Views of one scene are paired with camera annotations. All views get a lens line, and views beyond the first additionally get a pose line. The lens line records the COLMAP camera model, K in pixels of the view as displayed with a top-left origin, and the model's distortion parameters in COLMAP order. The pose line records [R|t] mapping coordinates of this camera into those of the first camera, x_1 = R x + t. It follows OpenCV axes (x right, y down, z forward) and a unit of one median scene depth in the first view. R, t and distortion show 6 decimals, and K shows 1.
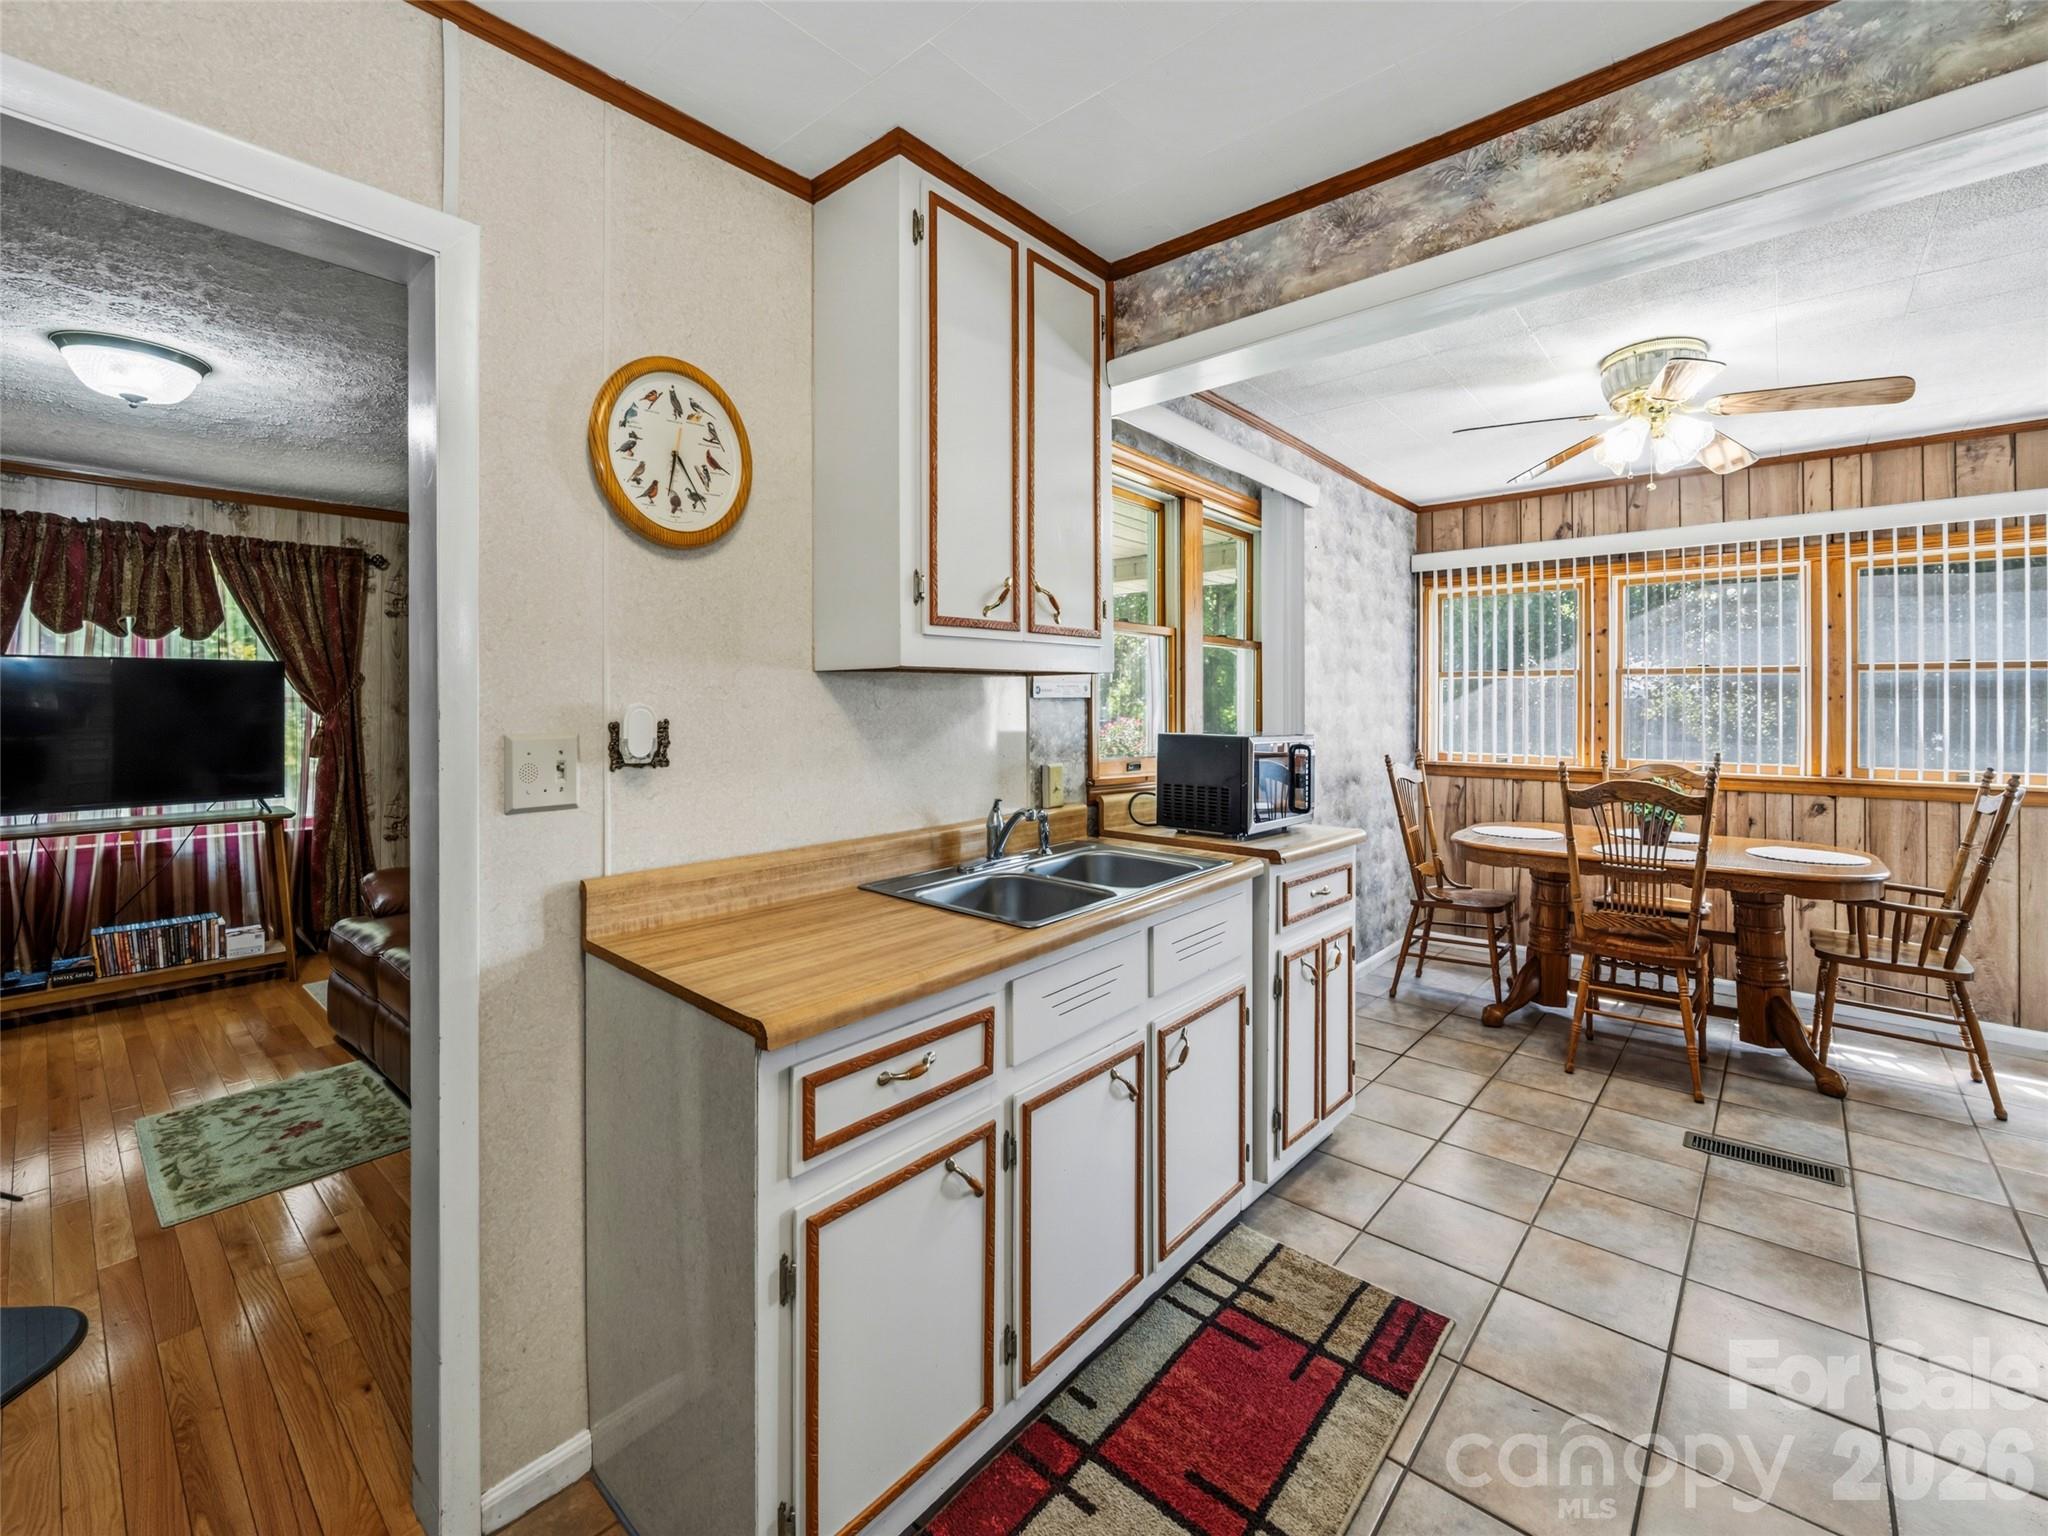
lens RADIAL K [[853.0, 0, 1075.6], [0, 853.0, 700.7], [0, 0, 1]] dist [-0.000519, -0.000254]
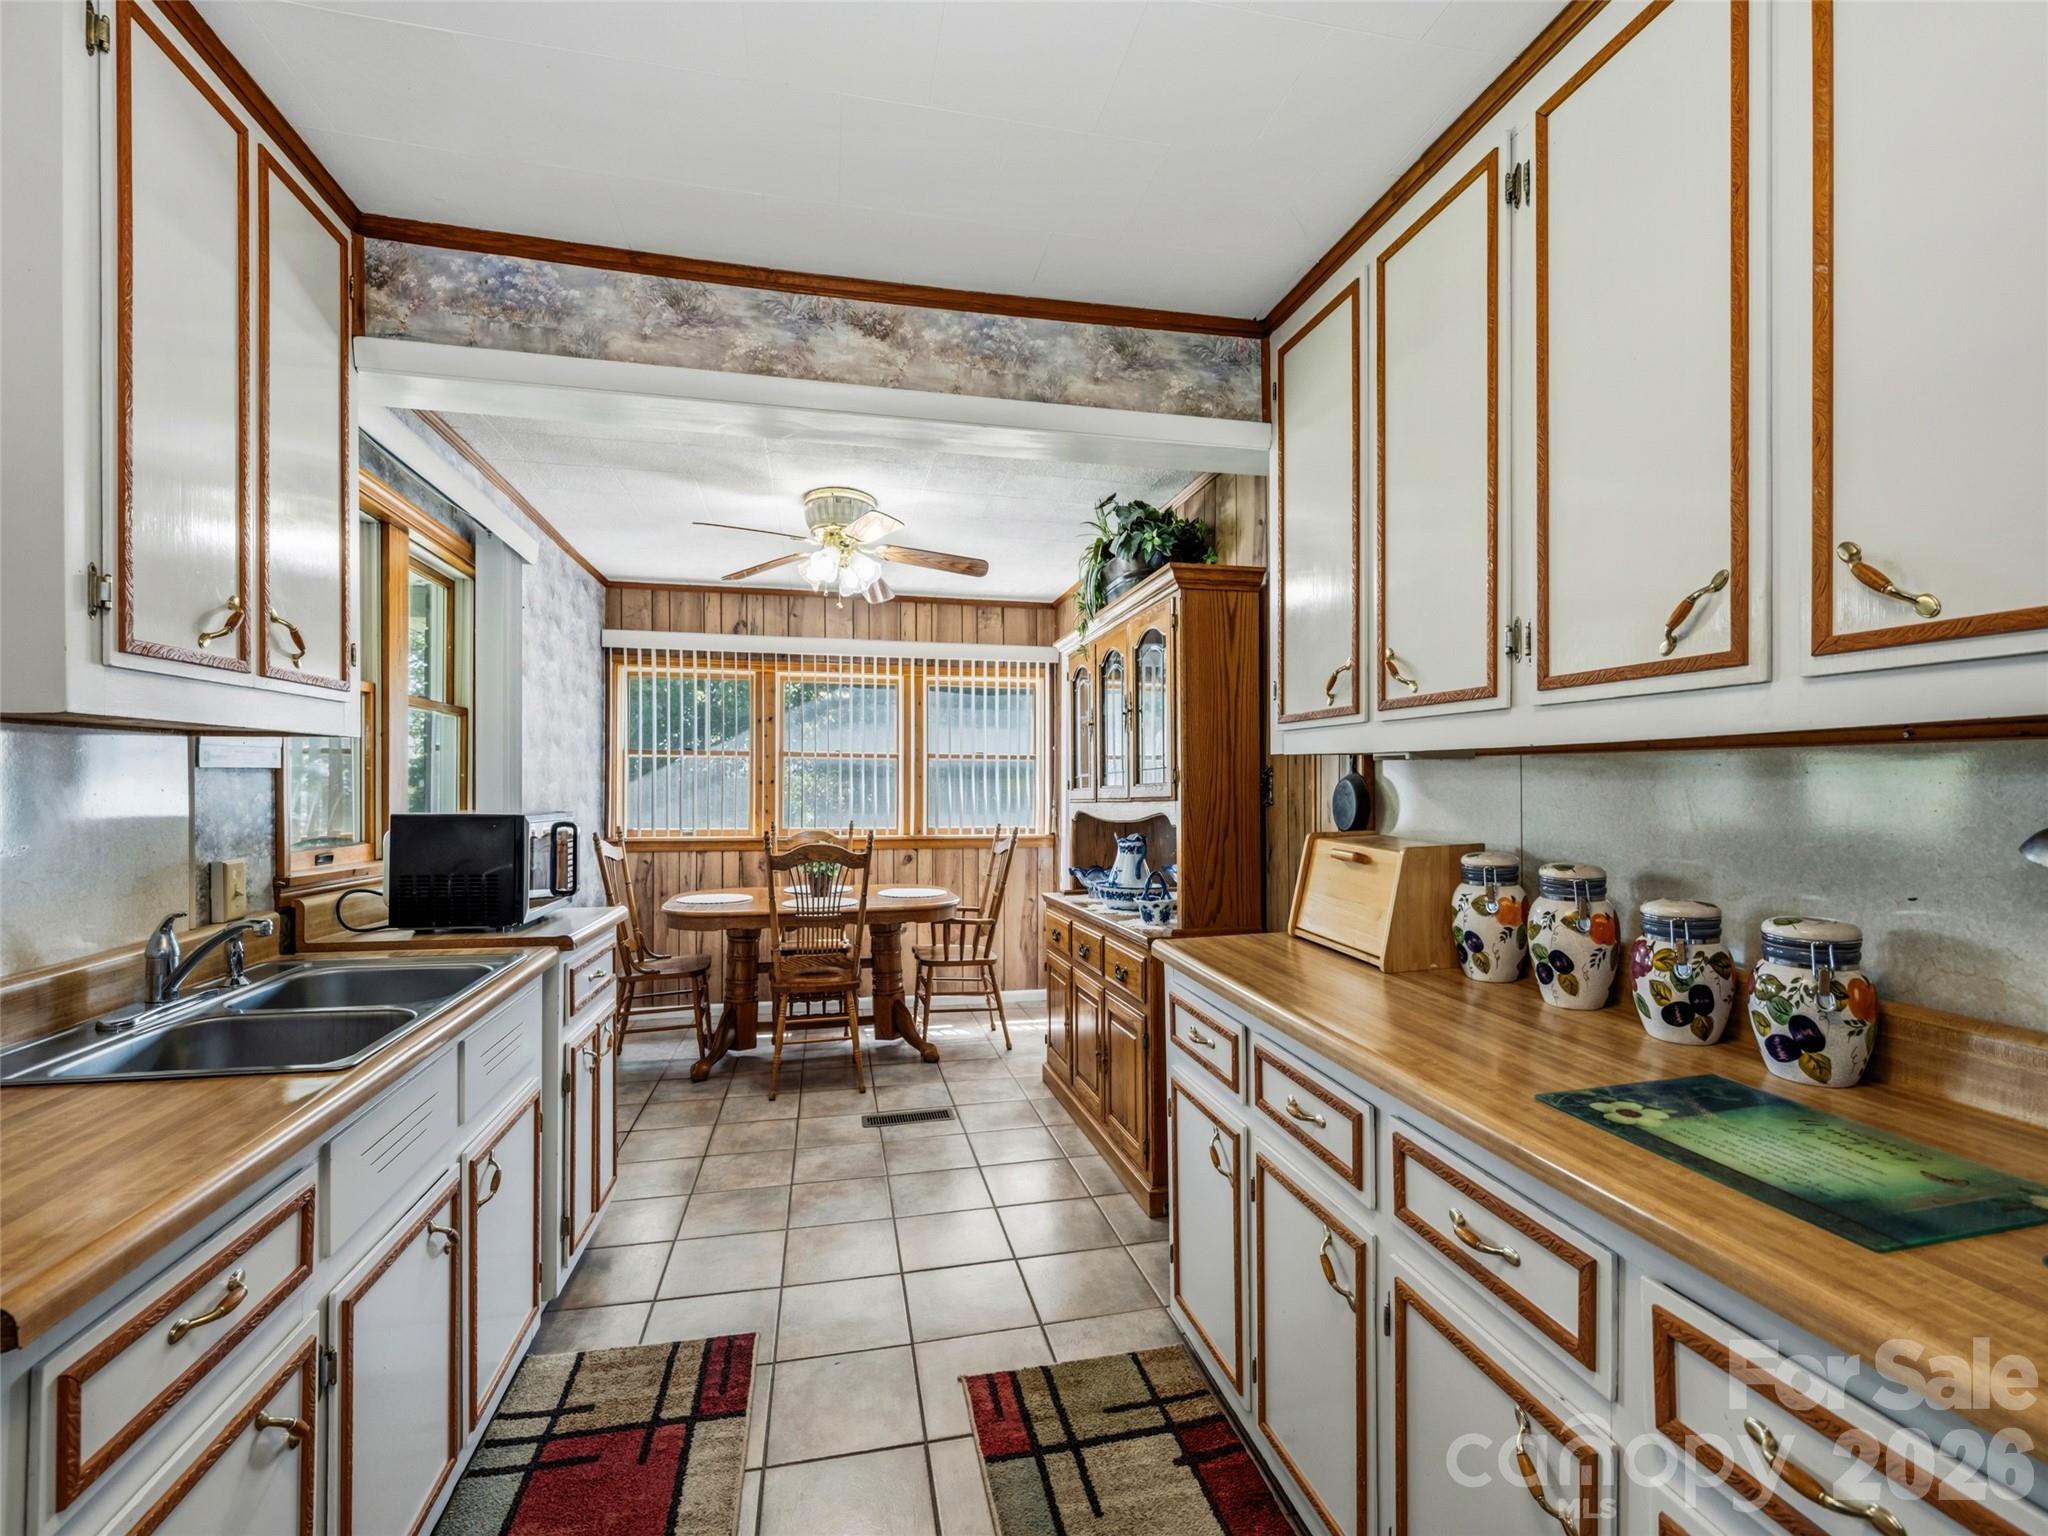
lens RADIAL K [[853.8, 0, 1016.4], [0, 853.8, 781.5], [0, 0, 1]] dist [-0.001070, -0.000124]
pose [[0.618860, 0.003753, 0.785492, -0.170744], [-0.005782, 0.999983, -0.000223, 0.004329], [-0.785480, -0.004404, 0.618872, 0.036596]]
